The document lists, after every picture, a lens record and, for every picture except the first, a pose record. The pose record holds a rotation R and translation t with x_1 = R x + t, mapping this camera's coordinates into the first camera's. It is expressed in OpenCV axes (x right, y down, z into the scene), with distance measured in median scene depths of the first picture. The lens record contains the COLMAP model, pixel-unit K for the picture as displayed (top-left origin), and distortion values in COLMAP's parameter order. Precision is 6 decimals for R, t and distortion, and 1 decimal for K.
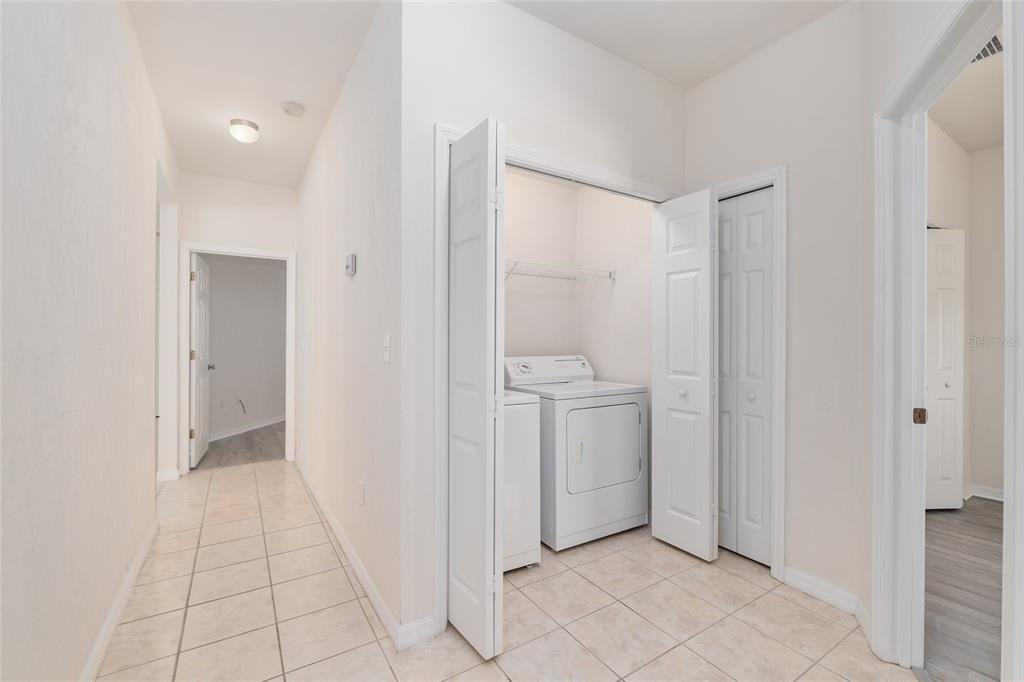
lens RADIAL K [[452.0, 0, 510.2], [0, 452.0, 334.9], [0, 0, 1]] dist [-0.000845, -0.000011]
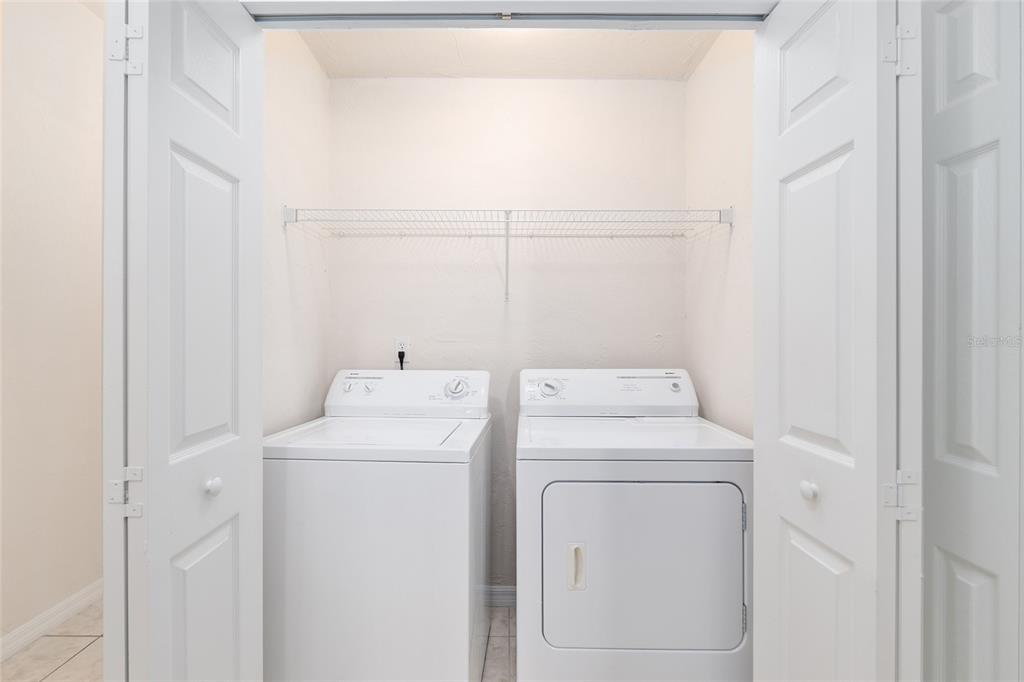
lens RADIAL K [[452.0, 0, 510.2], [0, 452.0, 334.9], [0, 0, 1]] dist [-0.000845, -0.000011]
pose [[0.848572, 0.002168, -0.529075, 0.357279], [0.002681, 0.999961, 0.008397, -0.003707], [0.529073, -0.008543, 0.848534, 0.536386]]
